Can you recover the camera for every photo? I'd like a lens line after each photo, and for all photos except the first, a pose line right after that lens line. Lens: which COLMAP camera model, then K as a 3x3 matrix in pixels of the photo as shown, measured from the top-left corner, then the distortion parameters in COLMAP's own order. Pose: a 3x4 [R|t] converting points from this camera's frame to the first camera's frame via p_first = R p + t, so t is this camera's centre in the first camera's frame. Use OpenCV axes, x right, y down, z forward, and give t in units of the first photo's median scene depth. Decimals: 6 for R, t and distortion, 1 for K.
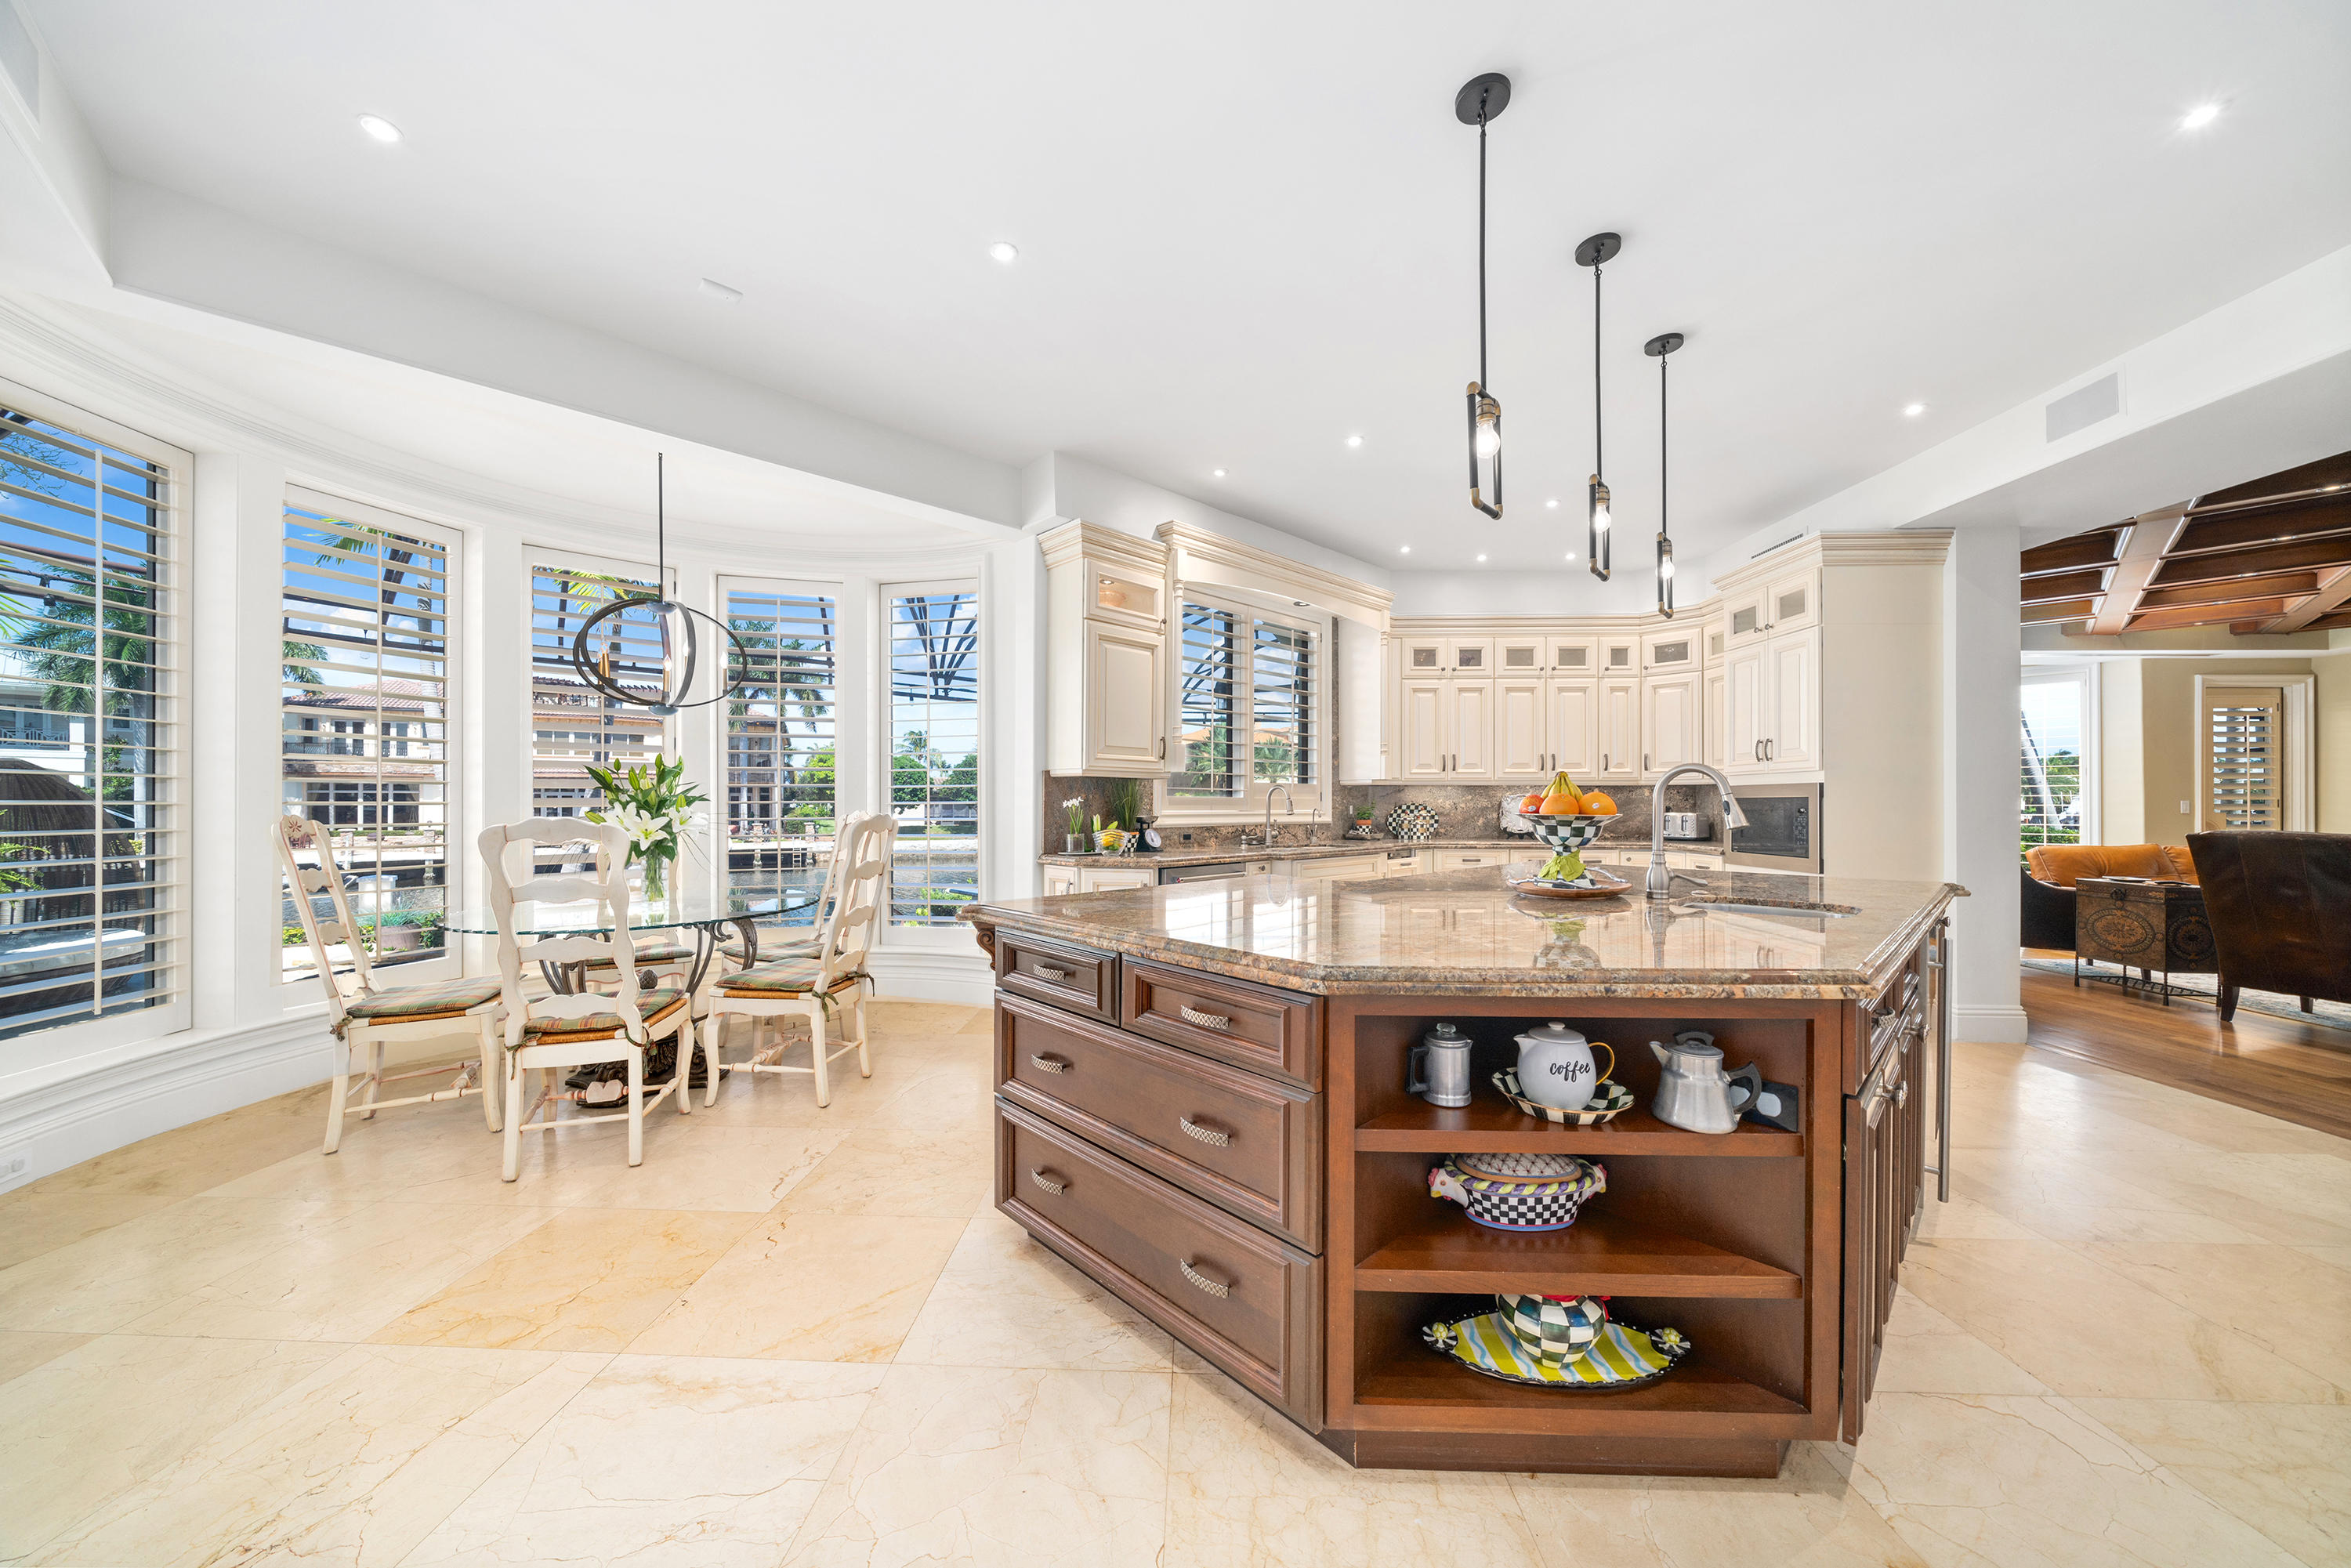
lens RADIAL K [[801.7, 0, 1173.7], [0, 801.7, 803.7], [0, 0, 1]] dist [0.000384, 0.000097]
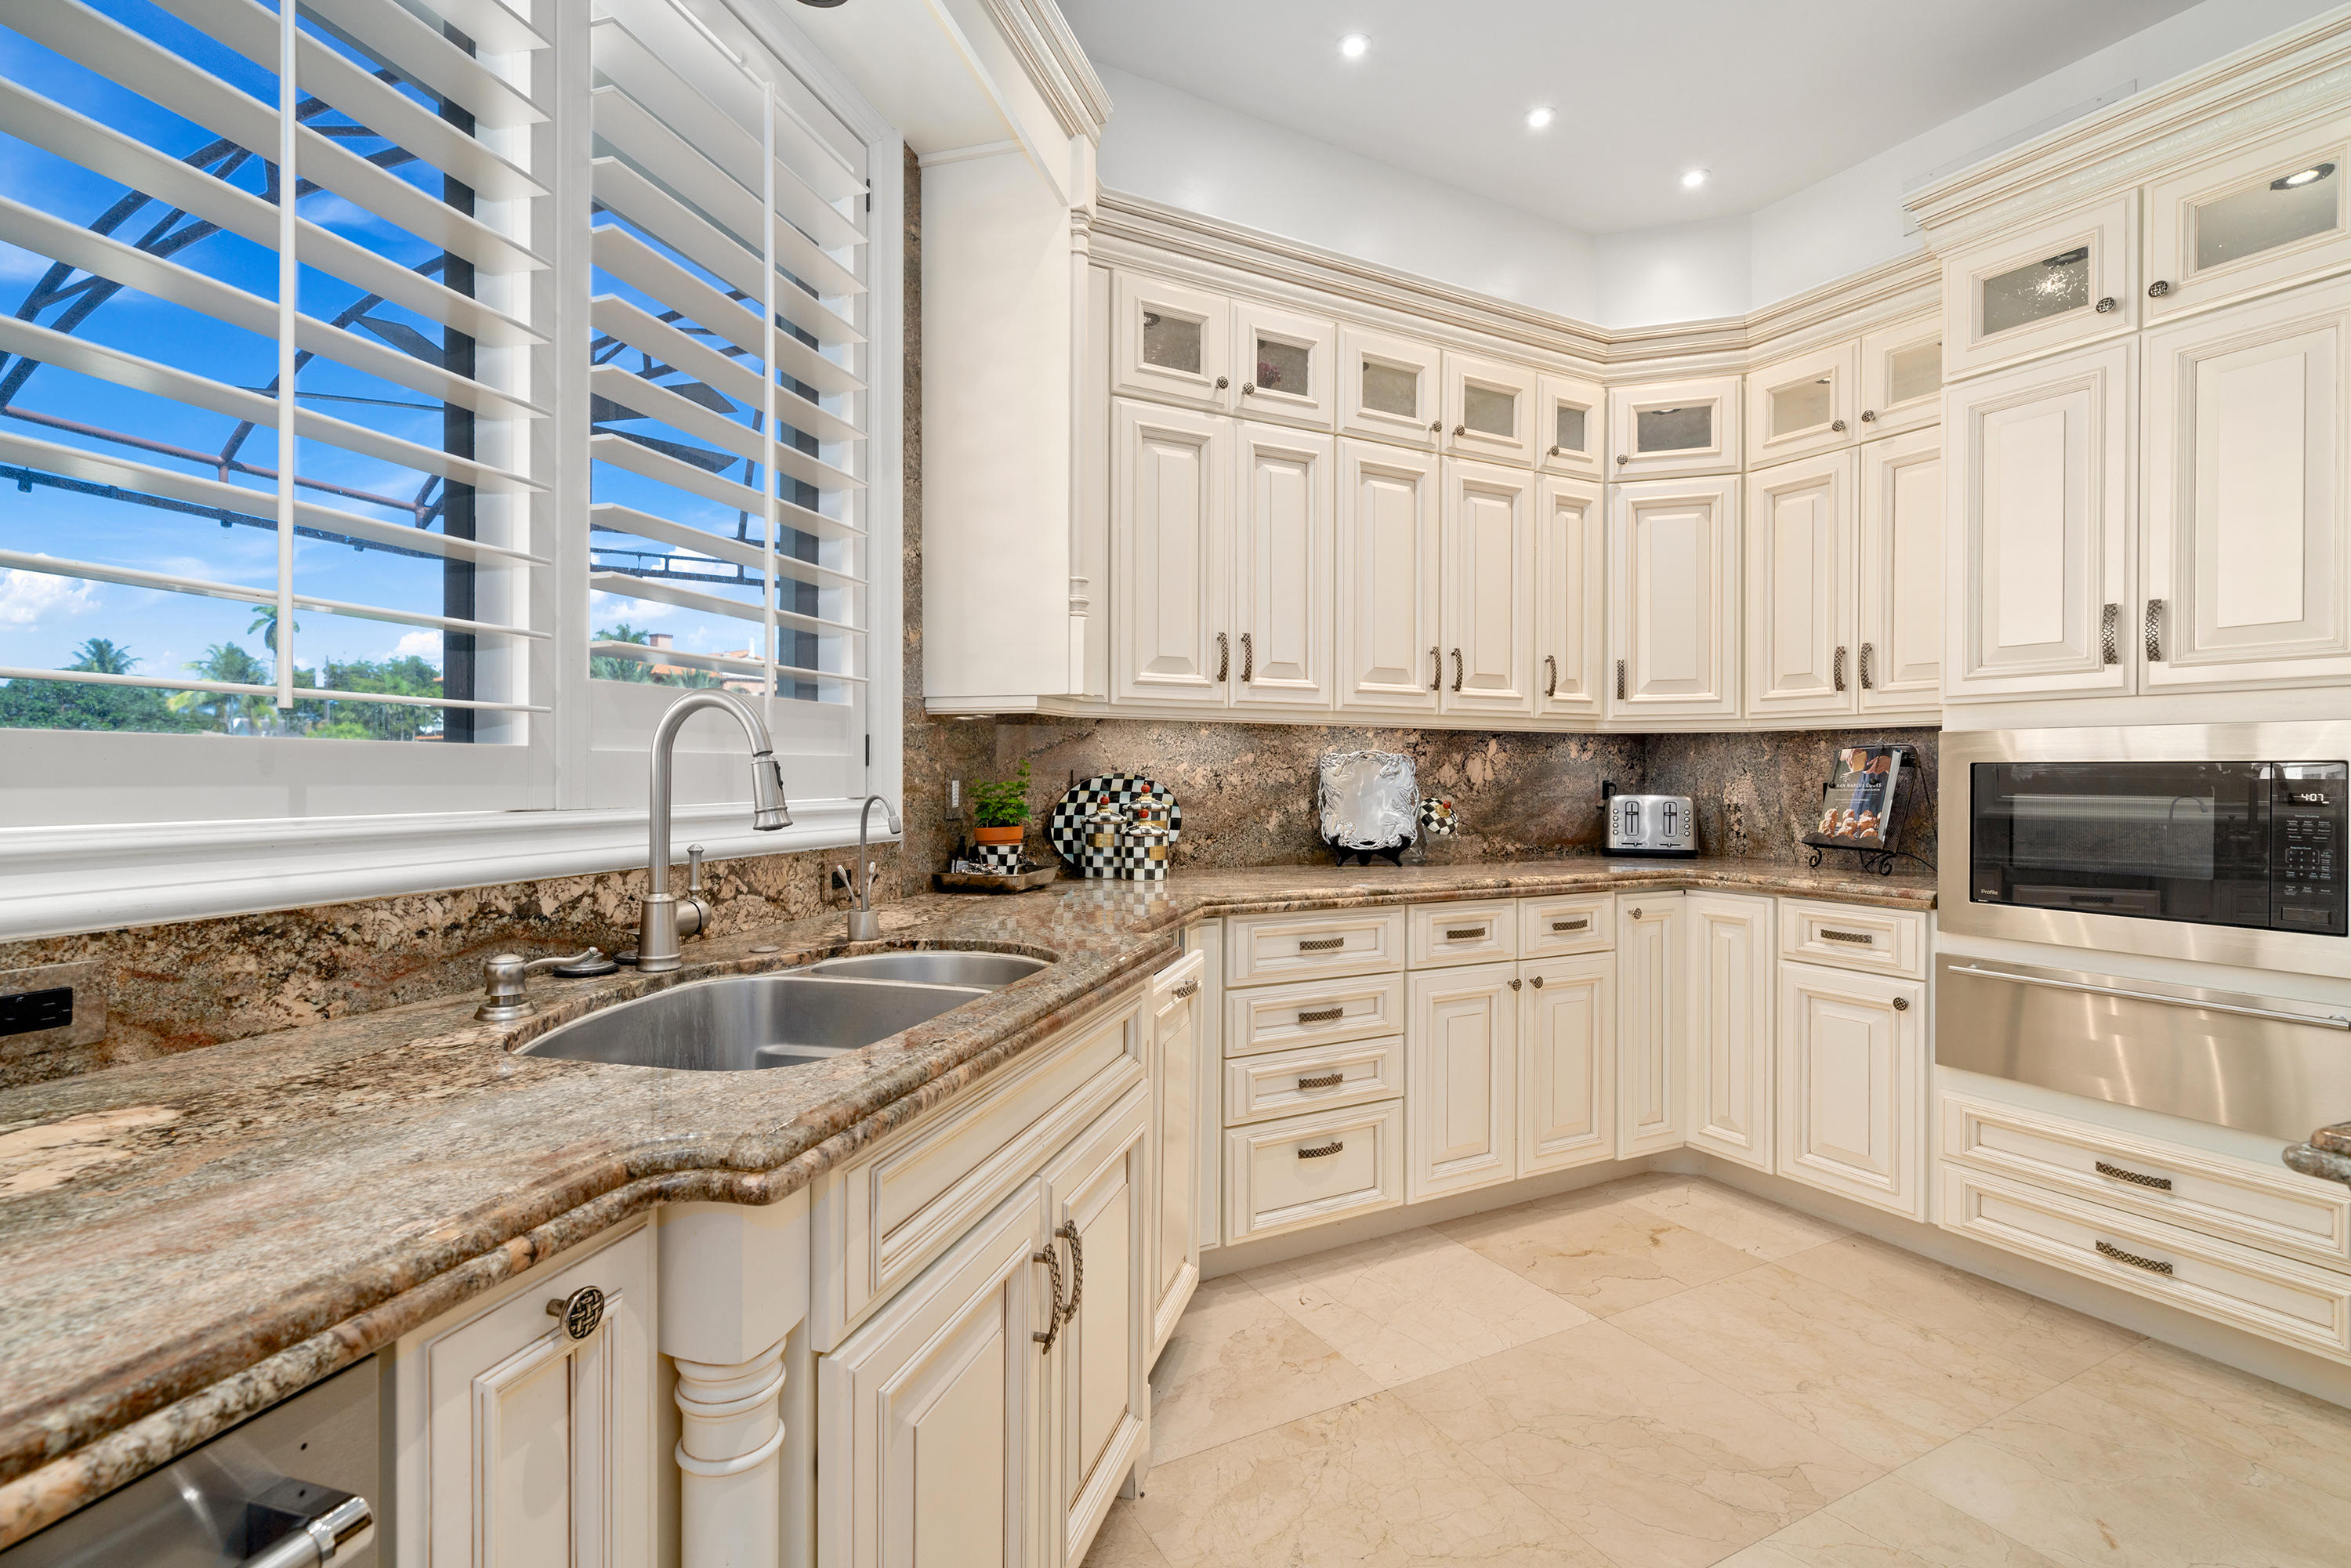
lens RADIAL K [[1094.1, 0, 1171.8], [0, 1094.1, 776.1], [0, 0, 1]] dist [-0.000546, -0.000107]
pose [[0.857903, -0.000753, 0.513811, 0.076228], [-0.001015, 0.999994, 0.003160, -0.000872], [-0.513811, -0.003233, 0.857897, 0.605805]]
